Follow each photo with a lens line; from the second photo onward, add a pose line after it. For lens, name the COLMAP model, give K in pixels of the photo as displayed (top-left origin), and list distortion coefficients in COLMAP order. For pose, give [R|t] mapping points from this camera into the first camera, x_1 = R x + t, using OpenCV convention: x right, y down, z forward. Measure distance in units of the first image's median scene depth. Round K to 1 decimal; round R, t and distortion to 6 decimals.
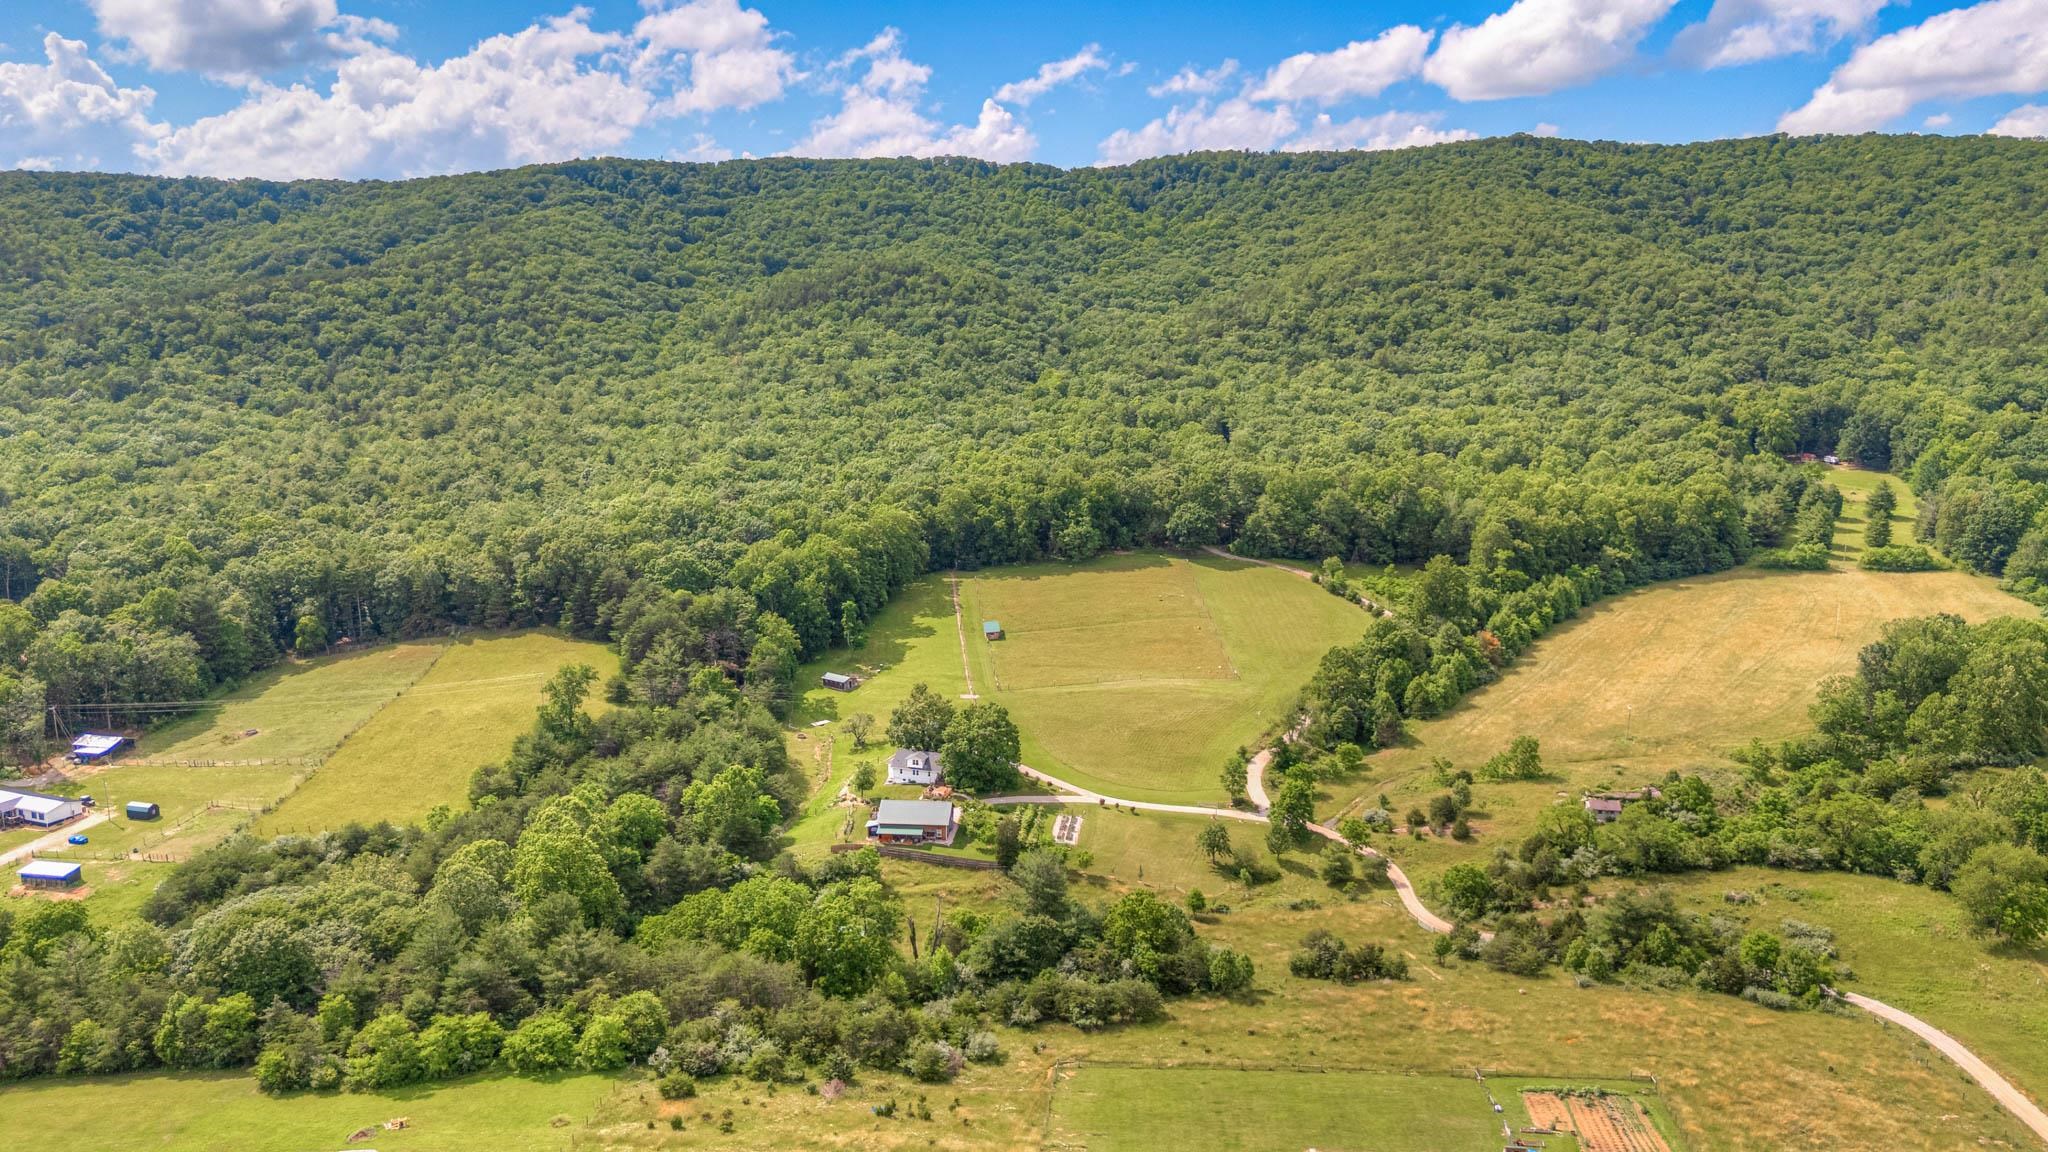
lens RADIAL K [[1515.4, 0, 1020.6], [0, 1515.4, 574.7], [0, 0, 1]] dist [0.069836, -0.064725]
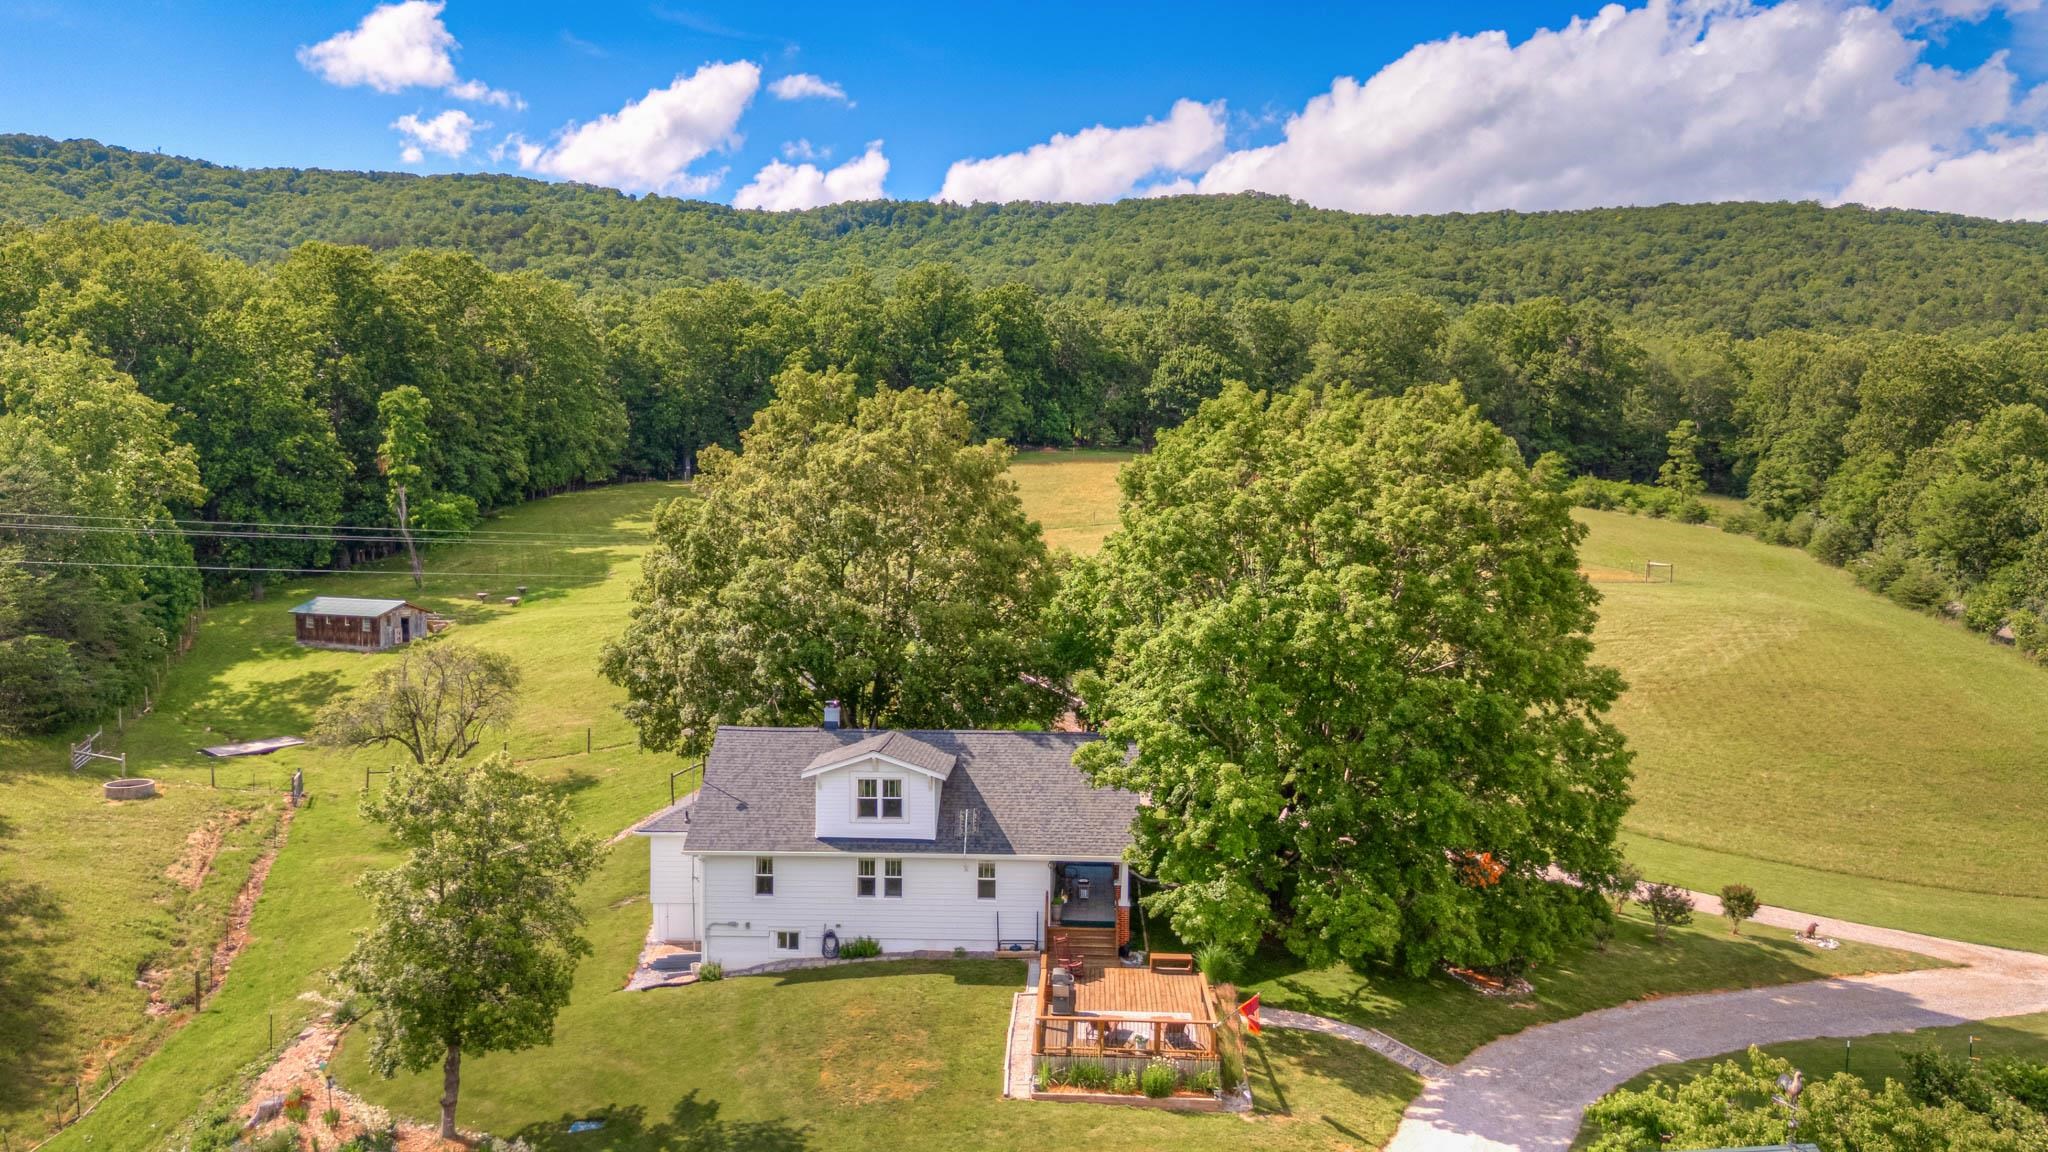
lens RADIAL K [[1515.4, 0, 1020.8], [0, 1515.4, 577.7], [0, 0, 1]] dist [0.069836, -0.064725]
pose [[0.968578, -0.011076, 0.248463, -0.059360], [0.041204, 0.992349, -0.116387, 0.079162], [-0.245273, 0.122968, 0.961624, 0.568711]]
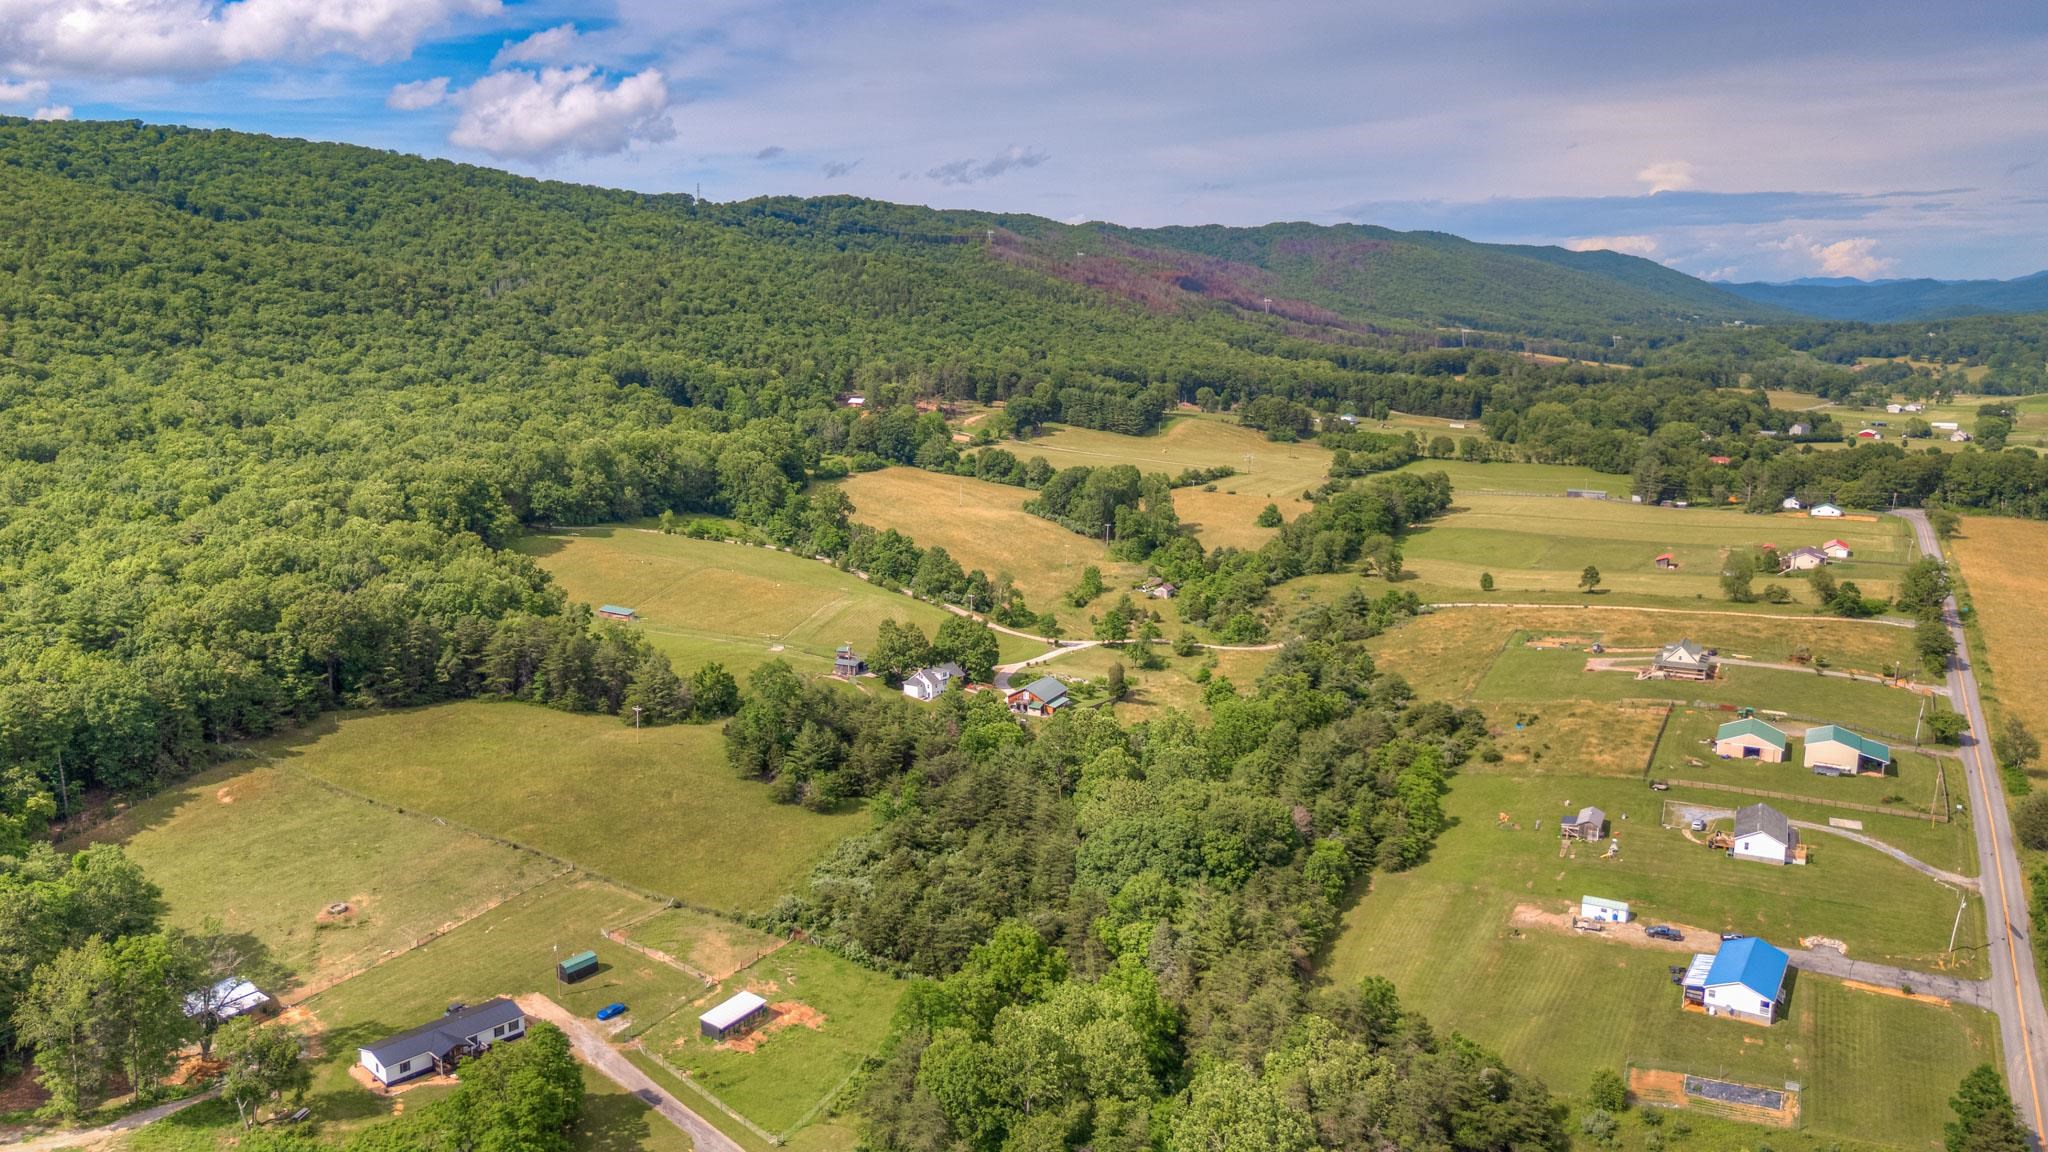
lens RADIAL K [[1515.4, 0, 1022.8], [0, 1515.4, 593.1], [0, 0, 1]] dist [0.069836, -0.064725]
pose [[0.358009, -0.187999, 0.914596, -0.742752], [0.168477, 0.976450, 0.134764, -0.059214], [-0.918393, 0.105841, 0.381251, 0.315238]]
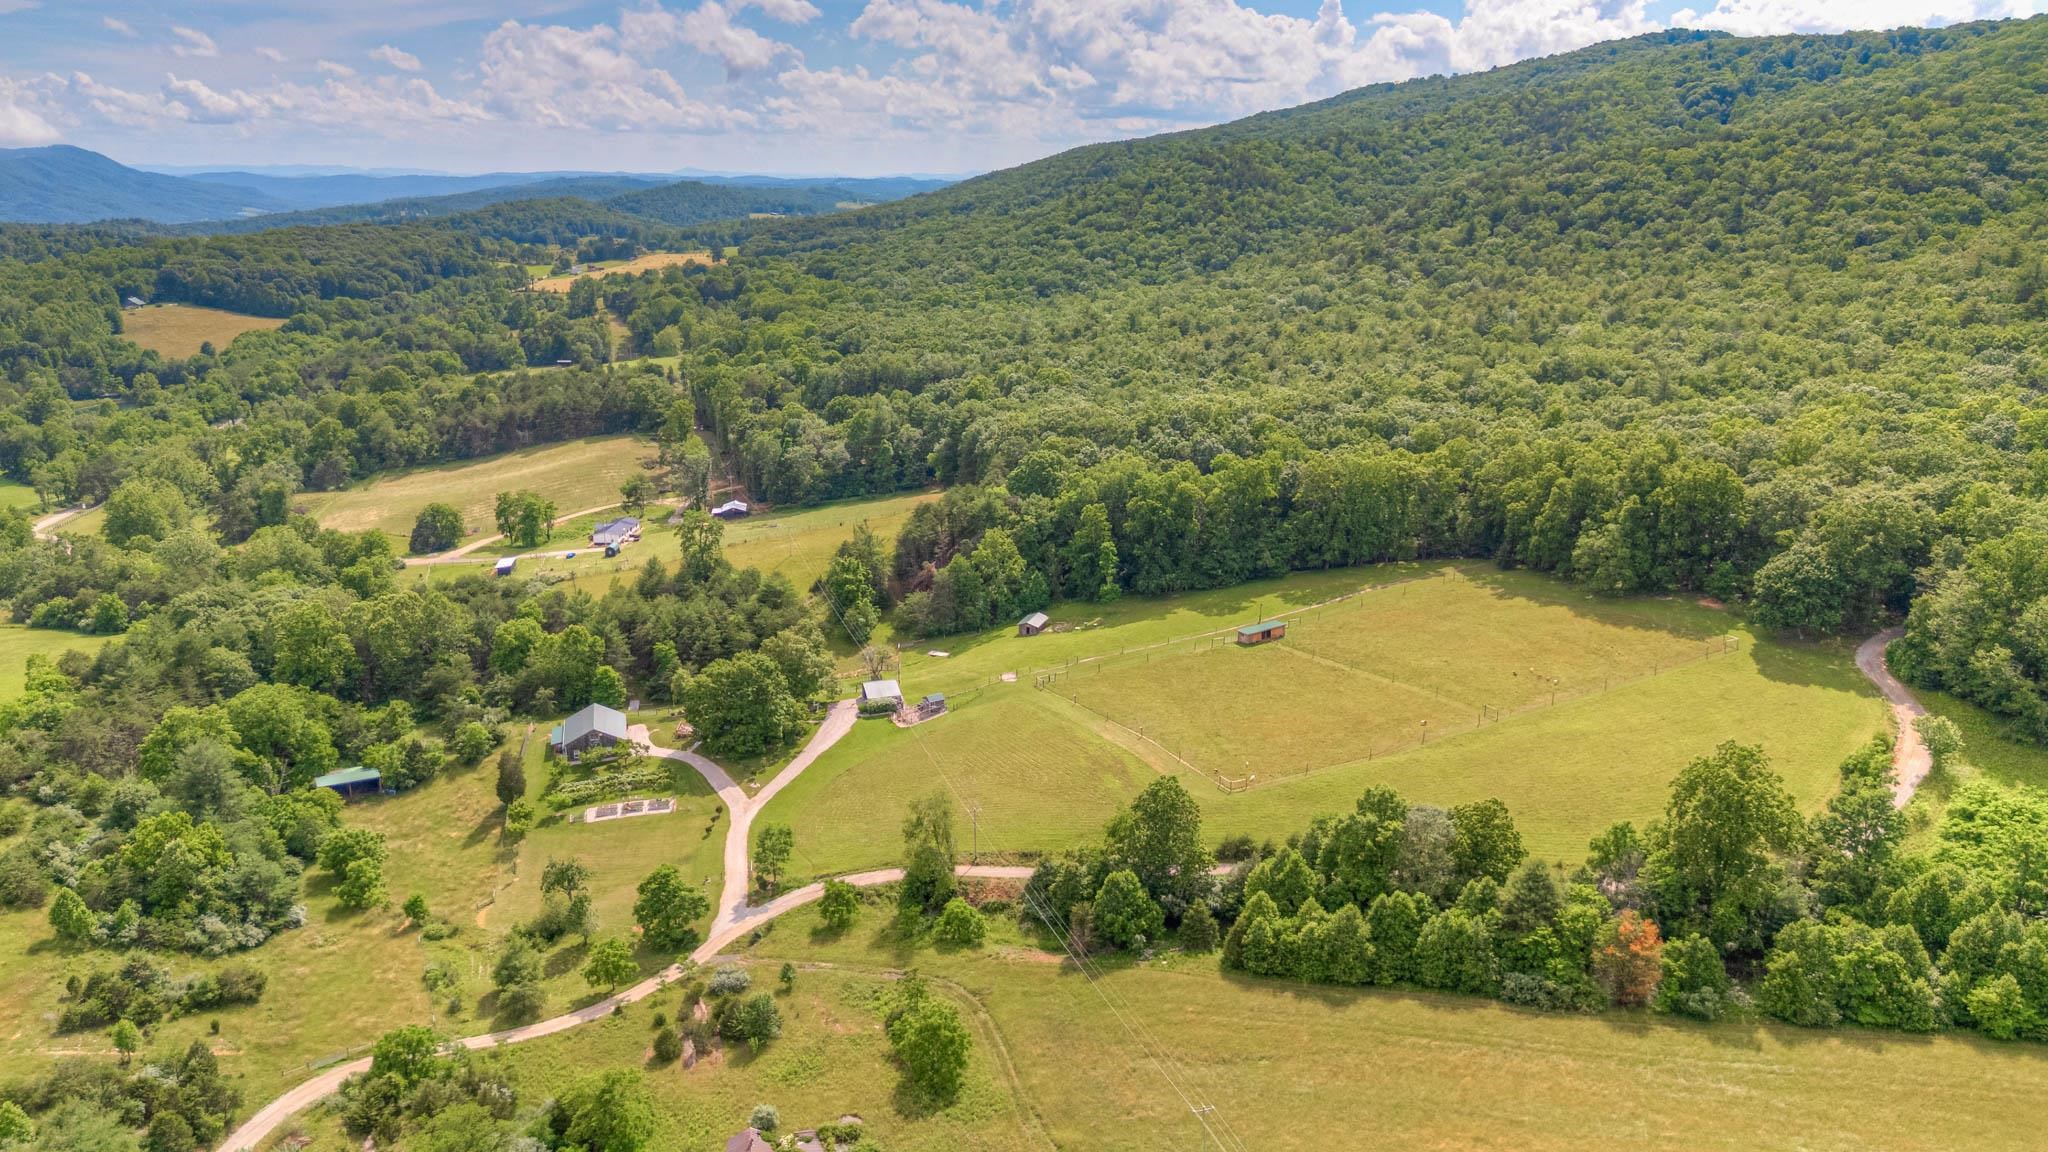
lens RADIAL K [[1515.4, 0, 1022.1], [0, 1515.4, 573.5], [0, 0, 1]] dist [0.069836, -0.064725]
pose [[0.335811, 0.238667, -0.911191, 0.515506], [-0.166397, 0.967184, 0.192010, -0.094818], [0.927115, 0.087140, 0.364504, 0.548660]]
